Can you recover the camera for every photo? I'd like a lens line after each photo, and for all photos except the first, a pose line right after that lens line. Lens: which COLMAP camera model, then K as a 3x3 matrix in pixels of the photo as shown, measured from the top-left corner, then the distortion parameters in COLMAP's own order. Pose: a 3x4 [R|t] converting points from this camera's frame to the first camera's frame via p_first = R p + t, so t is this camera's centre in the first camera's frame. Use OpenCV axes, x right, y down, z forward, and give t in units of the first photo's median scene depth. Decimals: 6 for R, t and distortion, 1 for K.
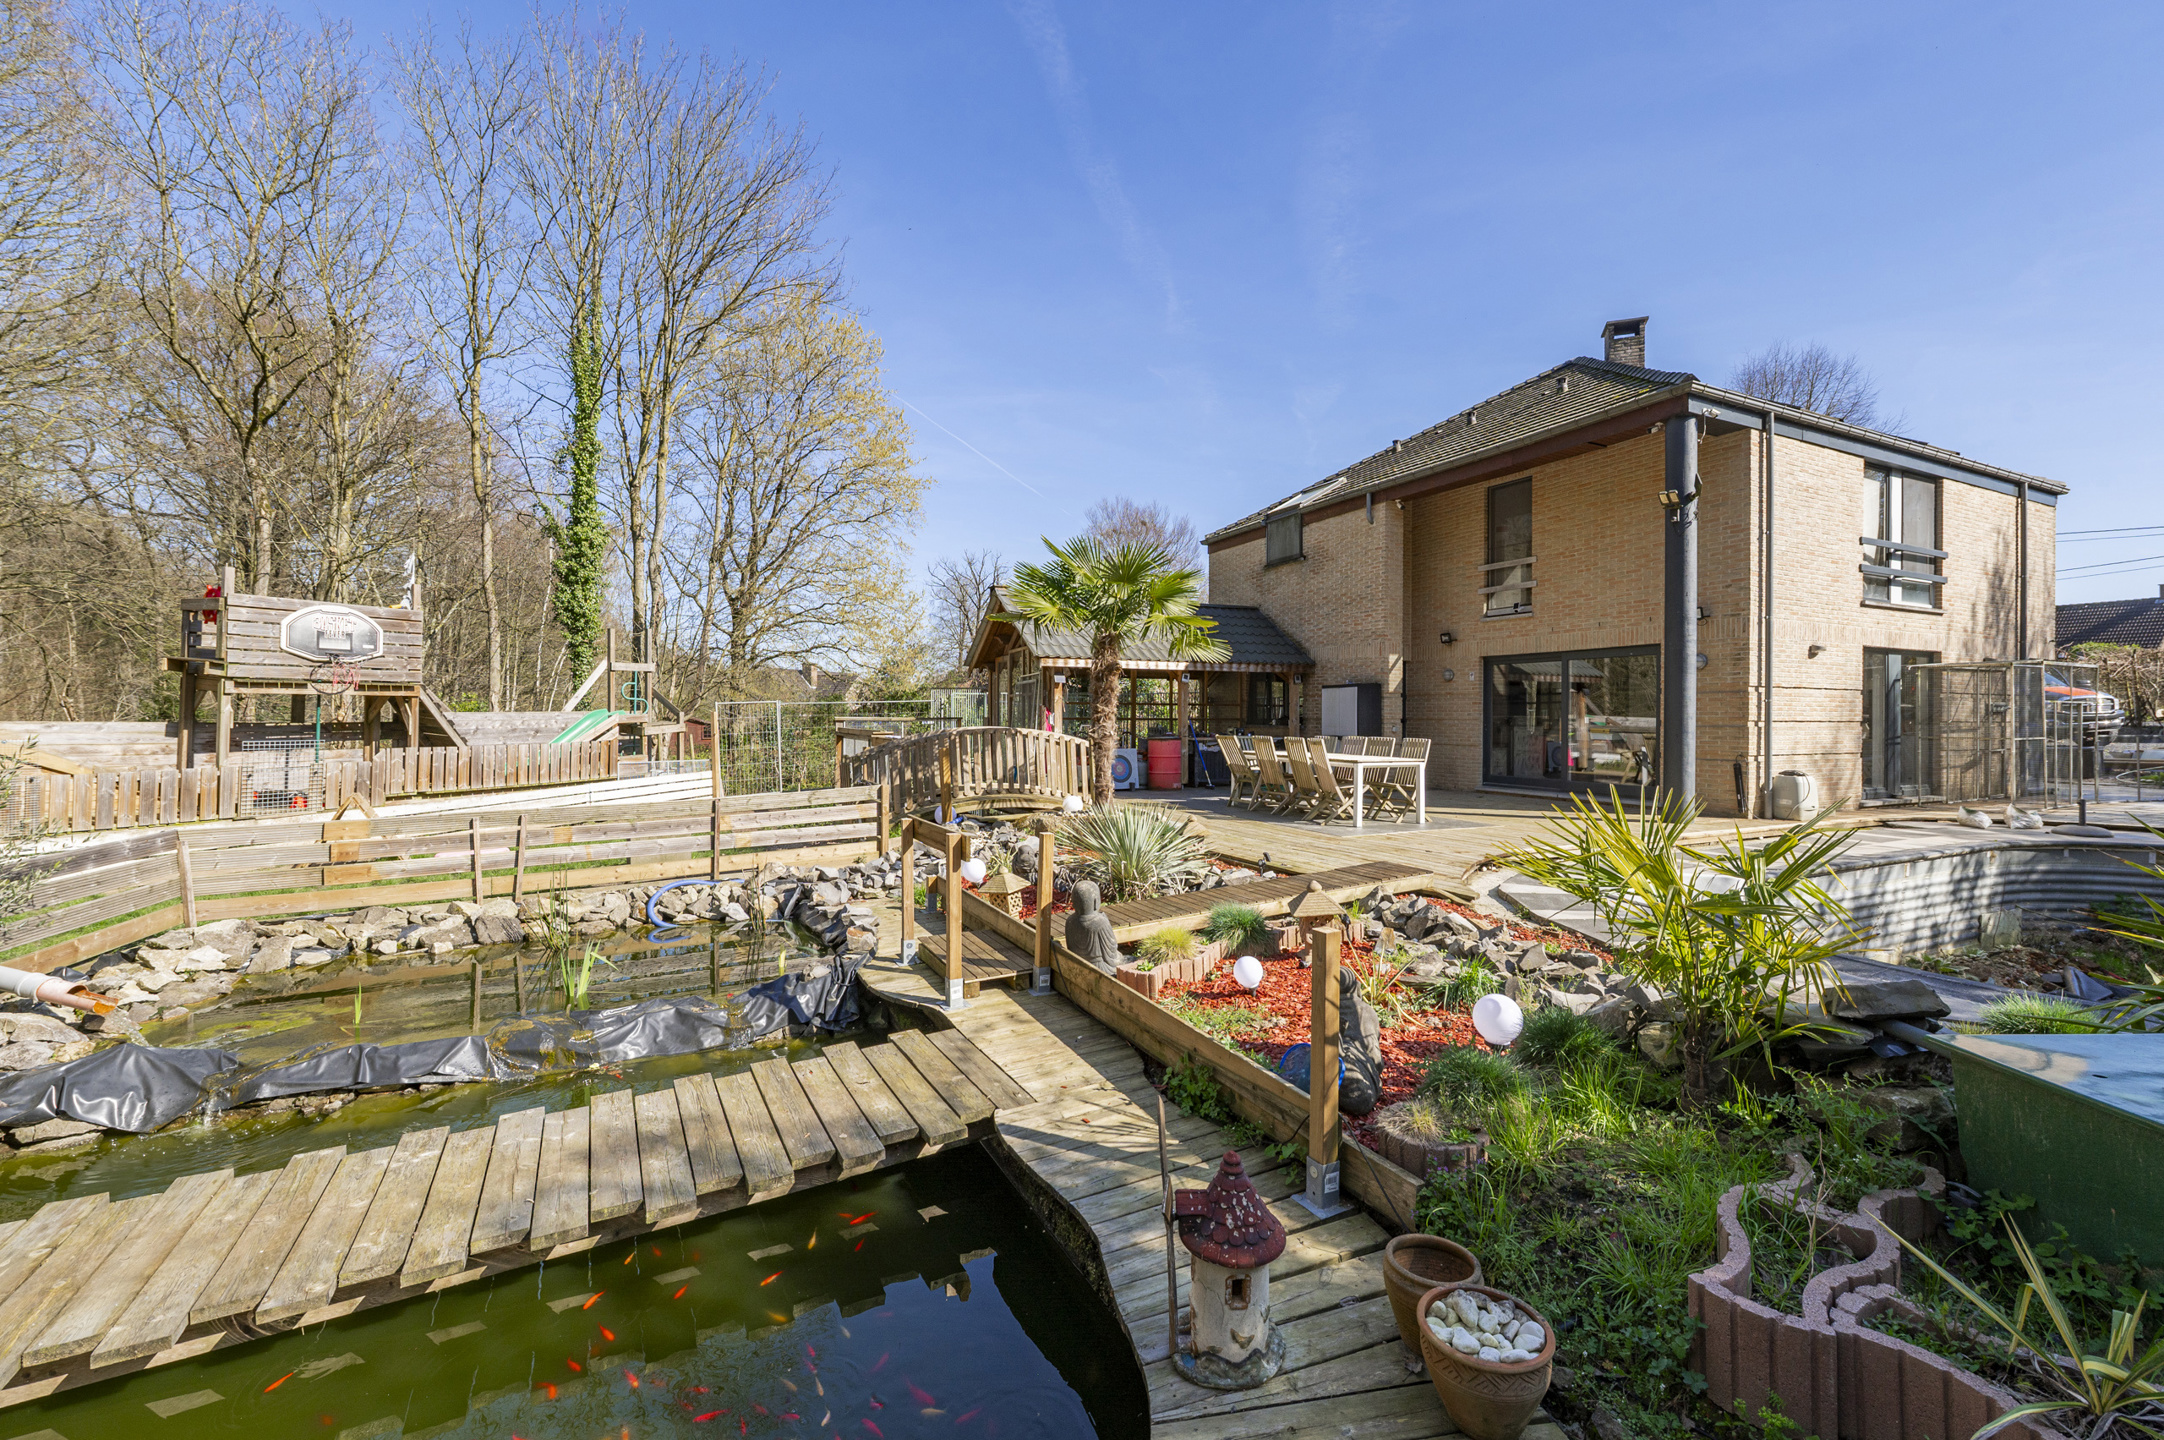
lens RADIAL K [[906.6, 0, 1089.0], [0, 906.6, 717.2], [0, 0, 1]] dist [-0.001341, -0.000070]
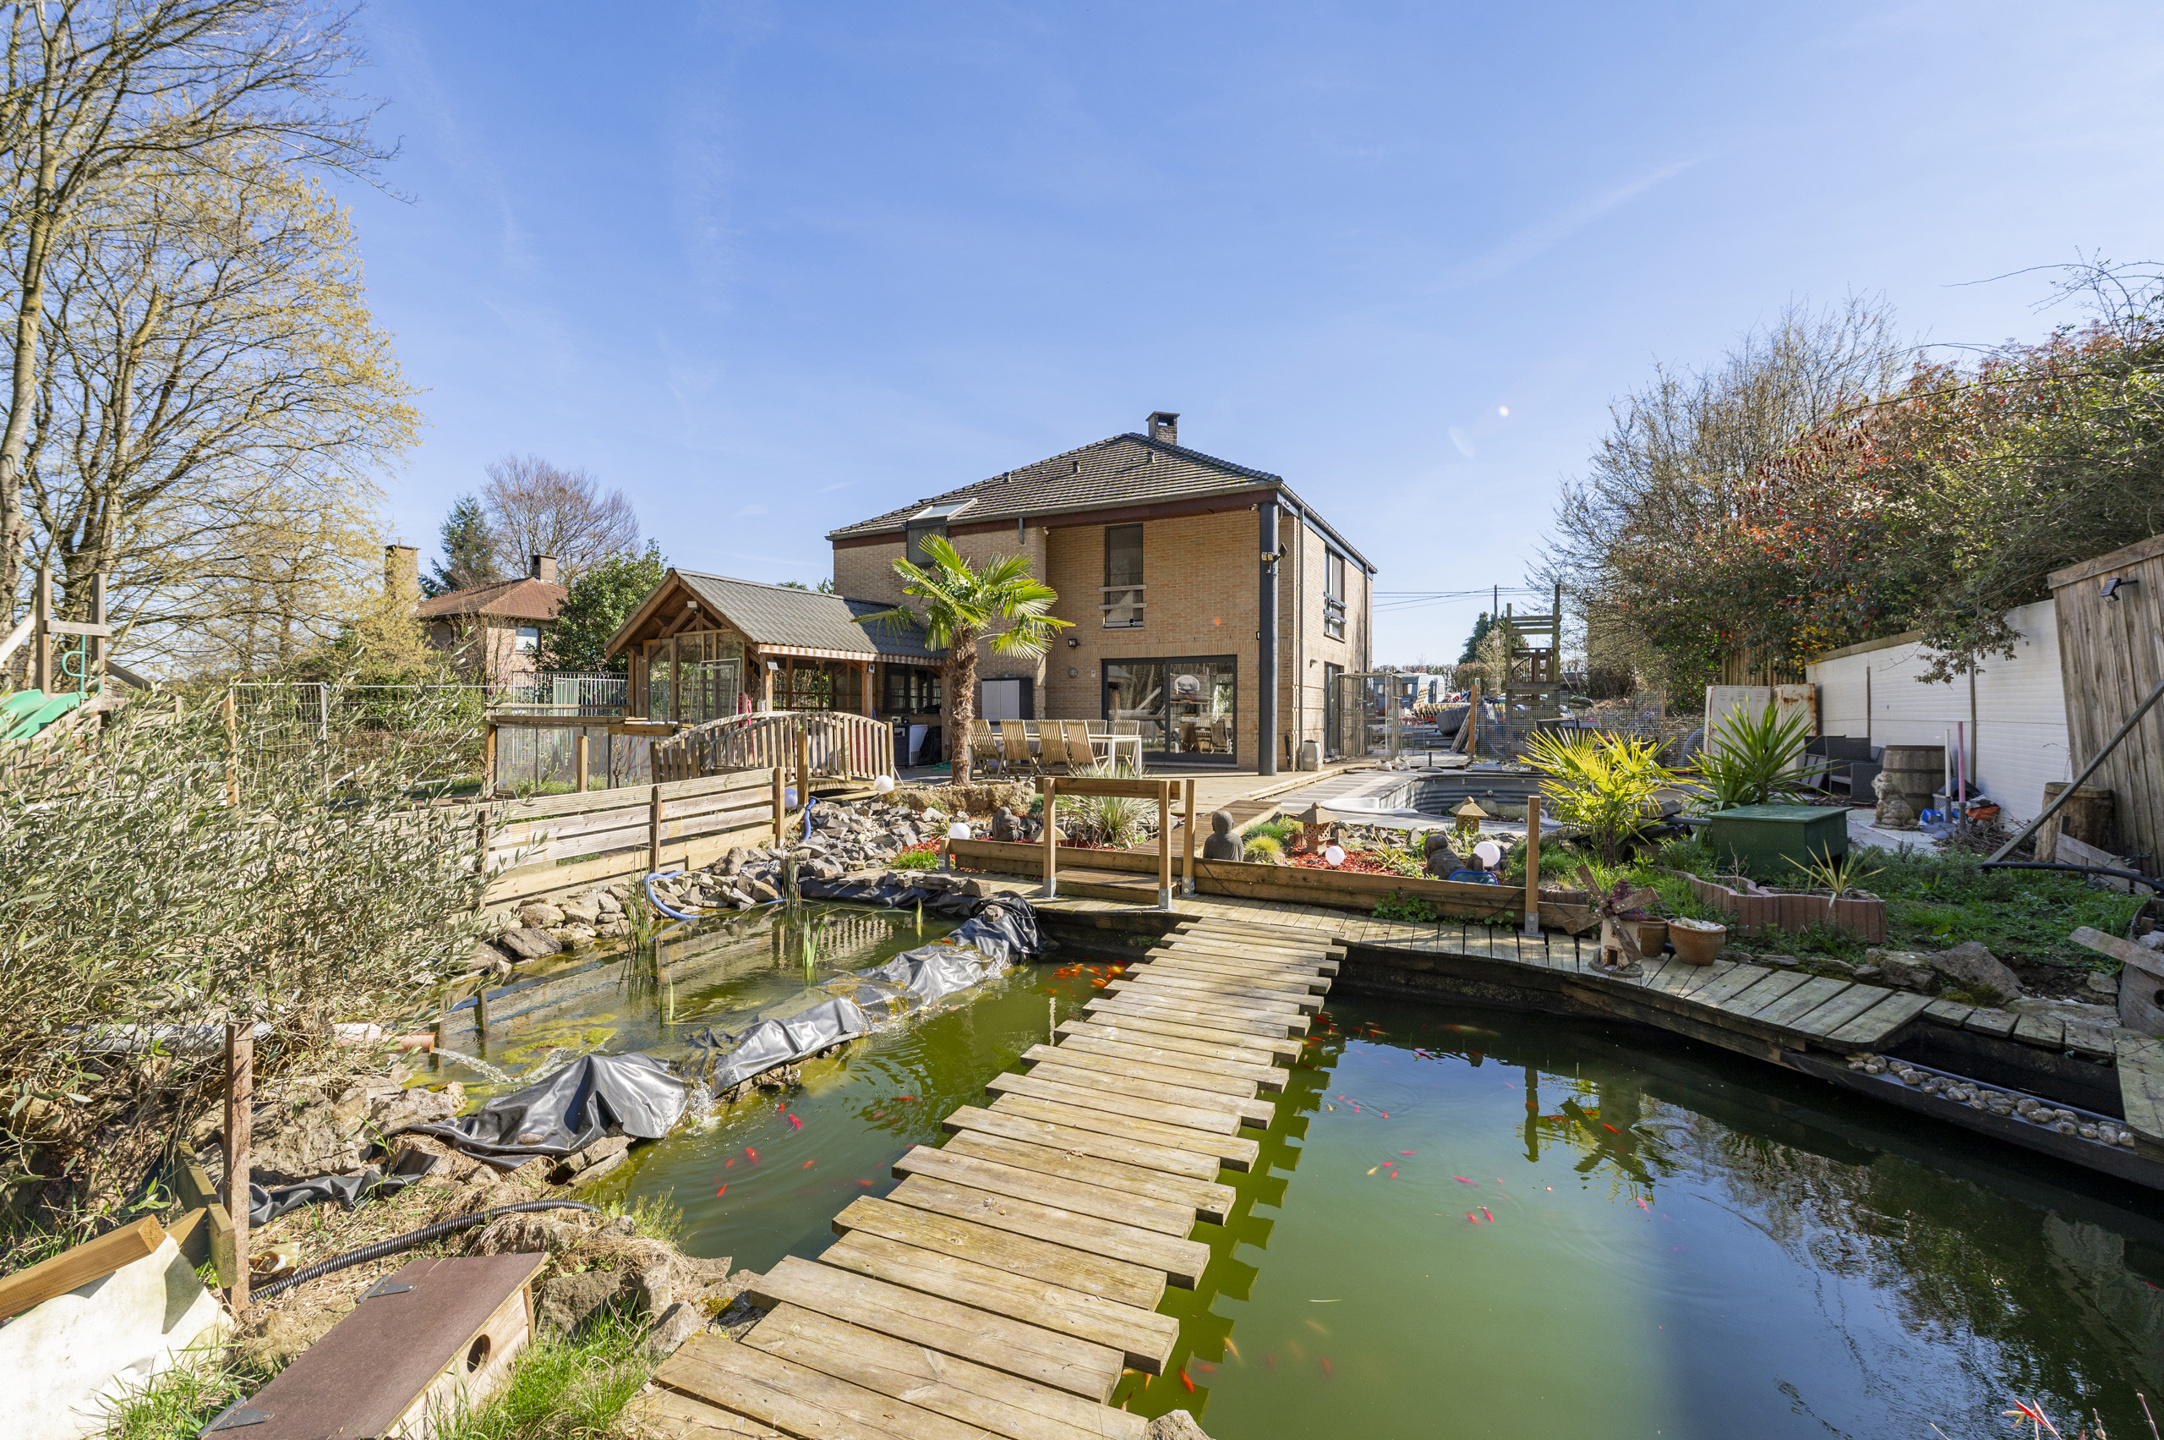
lens RADIAL K [[906.6, 0, 1076.5], [0, 906.6, 710.0], [0, 0, 1]] dist [-0.001341, -0.000070]
pose [[0.794878, 0.001222, 0.606769, -0.441068], [0.001078, 0.999994, -0.003427, 0.011974], [-0.606769, 0.003379, 0.794871, 0.008838]]
